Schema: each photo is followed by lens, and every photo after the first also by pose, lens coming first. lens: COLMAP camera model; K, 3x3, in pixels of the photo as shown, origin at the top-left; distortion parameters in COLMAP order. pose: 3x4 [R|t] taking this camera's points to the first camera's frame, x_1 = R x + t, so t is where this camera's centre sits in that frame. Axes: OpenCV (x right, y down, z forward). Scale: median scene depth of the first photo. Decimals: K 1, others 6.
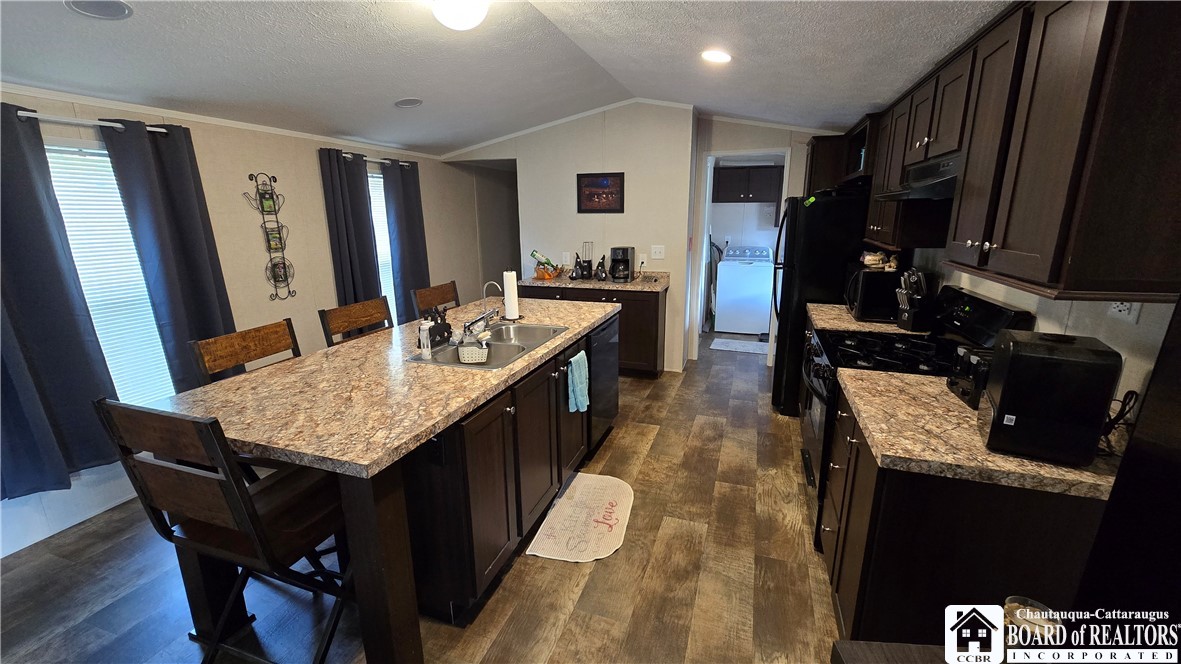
lens RADIAL K [[481.1, 0, 590.2], [0, 481.1, 333.5], [0, 0, 1]] dist [-0.001410, 0.000149]
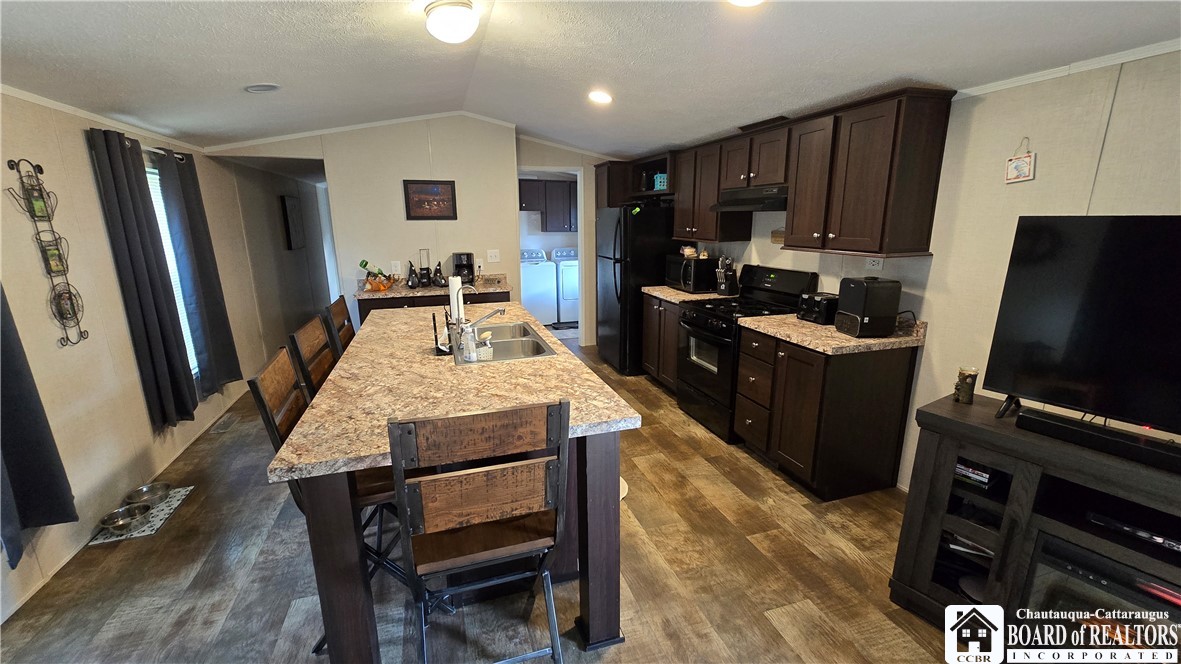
lens RADIAL K [[481.1, 0, 590.2], [0, 481.1, 333.5], [0, 0, 1]] dist [-0.001410, 0.000149]
pose [[0.797430, -0.137816, 0.587463, -0.467664], [0.147203, 0.988585, 0.032103, -0.000197], [-0.585181, 0.060876, 0.808614, 0.015478]]
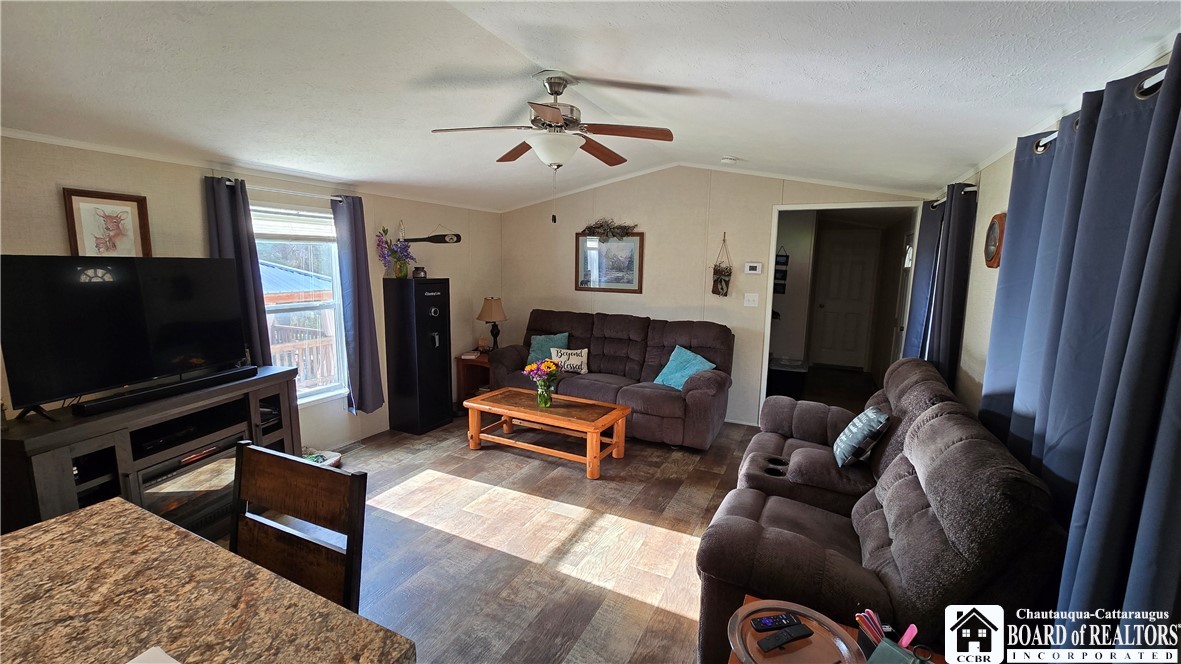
lens RADIAL K [[476.4, 0, 593.3], [0, 476.4, 333.3], [0, 0, 1]] dist [-0.000312, -0.000301]
pose [[-0.993792, -0.023842, 0.108669, -0.570869], [0.019389, 0.924704, 0.380192, -0.149939], [-0.109551, 0.379939, -0.918502, 0.613186]]
